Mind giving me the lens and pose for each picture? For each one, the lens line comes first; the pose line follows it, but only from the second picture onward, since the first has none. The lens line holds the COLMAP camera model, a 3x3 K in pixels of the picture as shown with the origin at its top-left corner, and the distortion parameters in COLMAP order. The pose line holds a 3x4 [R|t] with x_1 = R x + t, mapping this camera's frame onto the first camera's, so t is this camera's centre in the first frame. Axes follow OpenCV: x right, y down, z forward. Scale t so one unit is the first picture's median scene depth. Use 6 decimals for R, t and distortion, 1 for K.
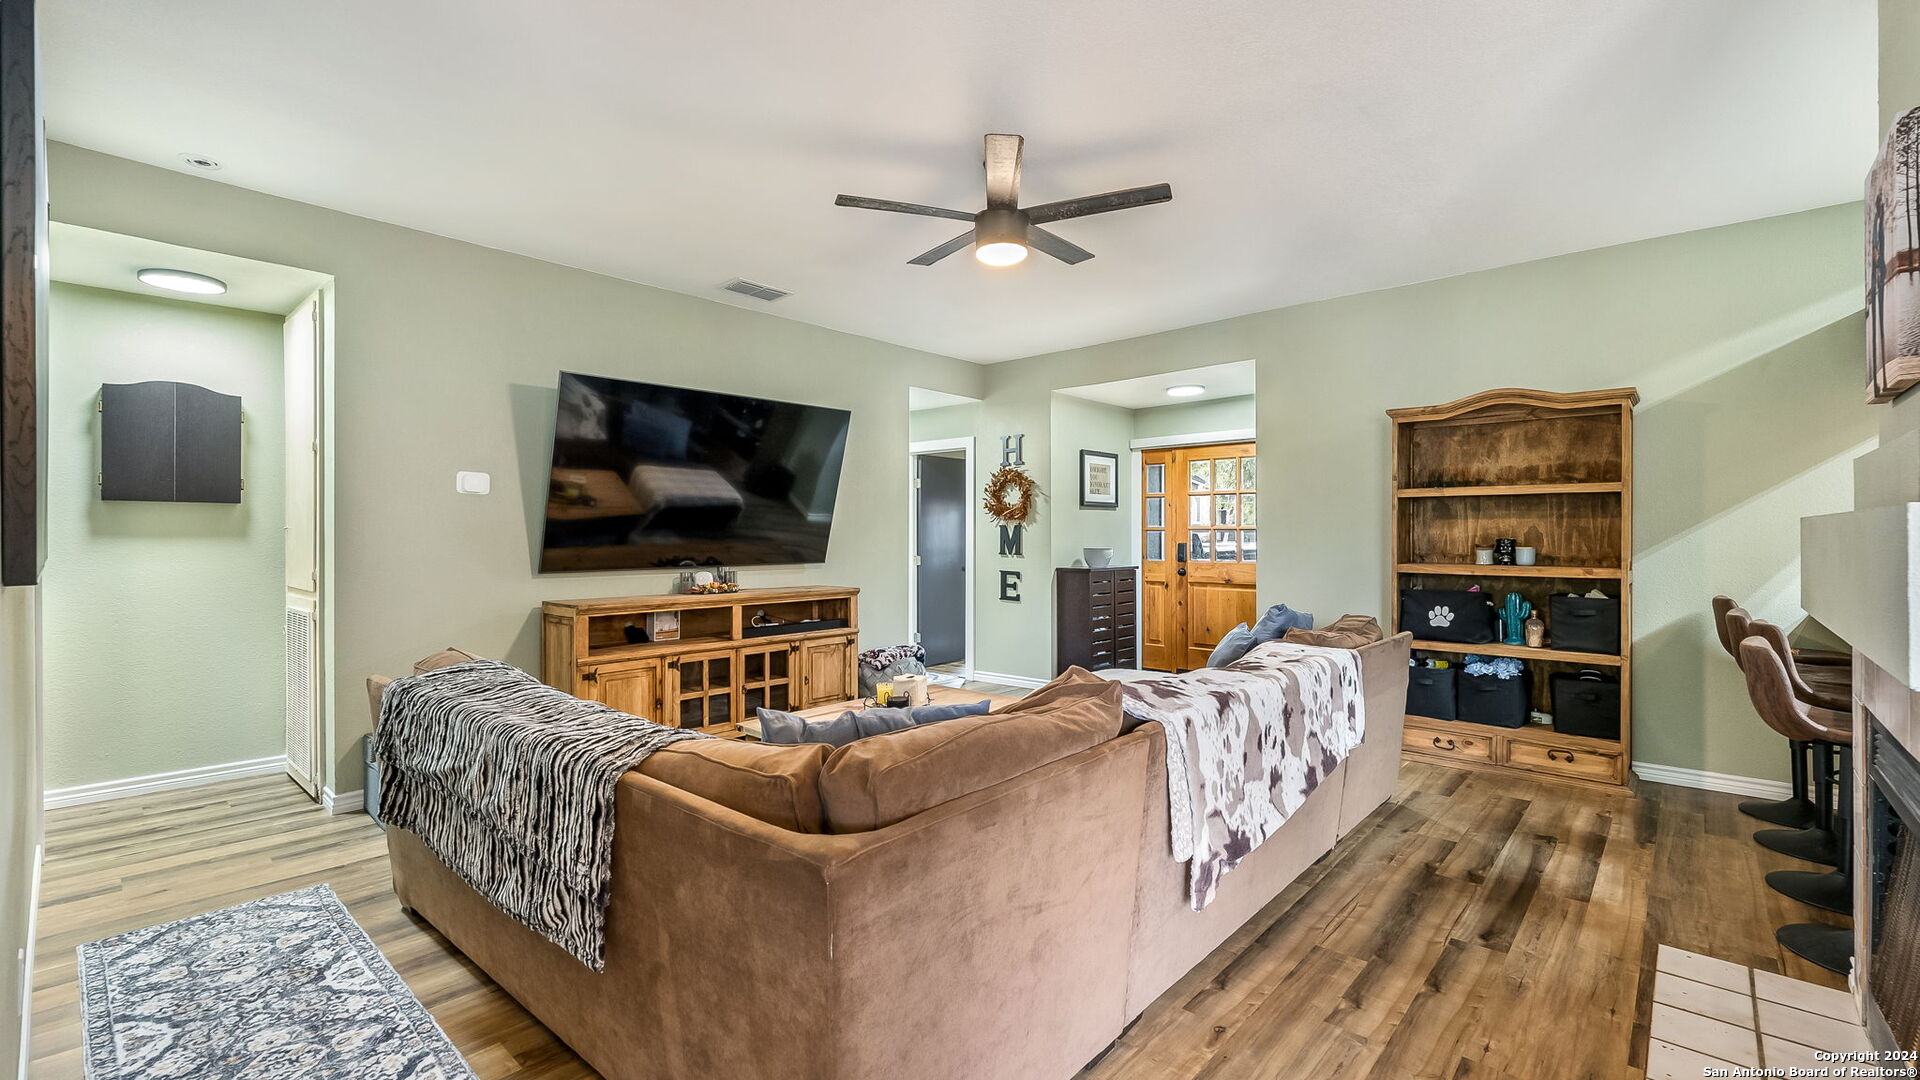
lens RADIAL K [[803.9, 0, 975.3], [0, 803.9, 539.8], [0, 0, 1]] dist [-0.010241, 0.000083]
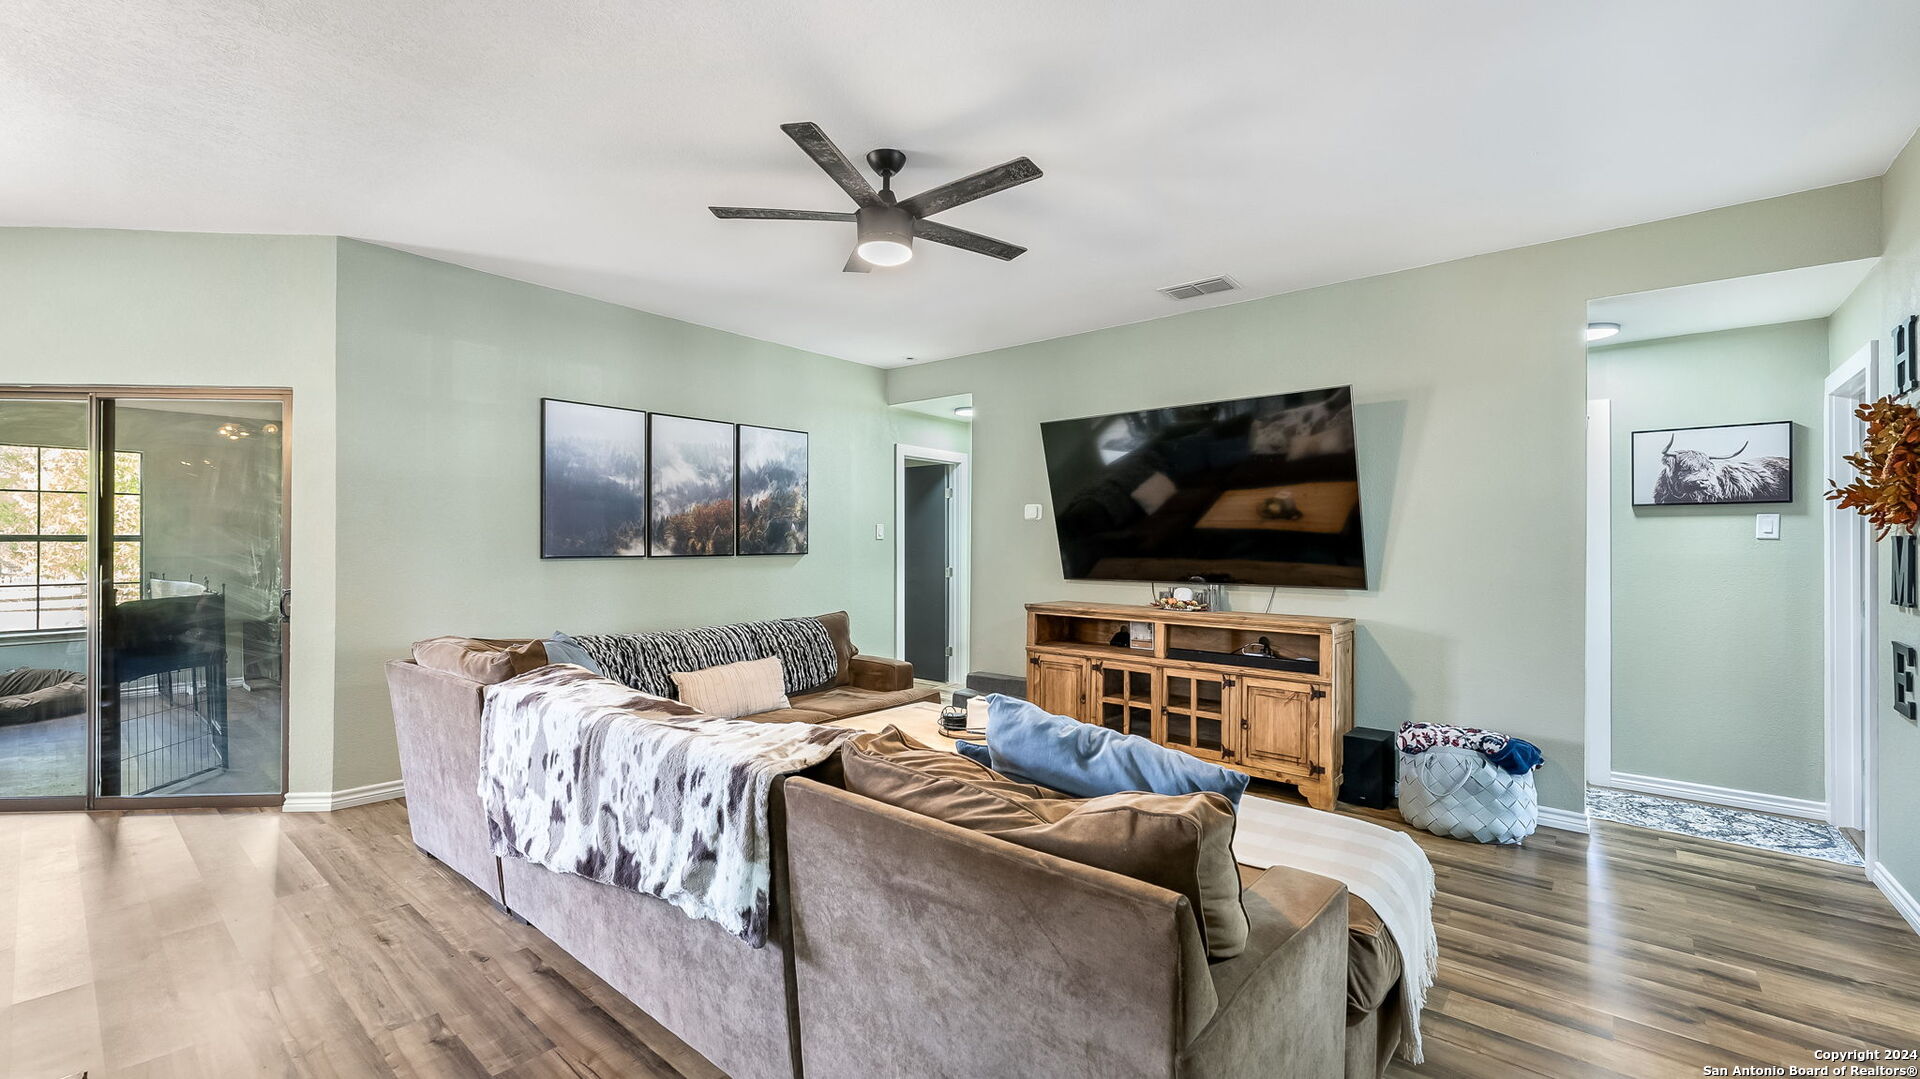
lens RADIAL K [[803.9, 0, 976.0], [0, 803.9, 540.2], [0, 0, 1]] dist [-0.010241, 0.000083]
pose [[0.030293, -0.005532, -0.999526, 0.683892], [-0.016536, 0.999845, -0.006035, -0.009290], [0.999404, 0.016711, 0.030197, 0.756795]]
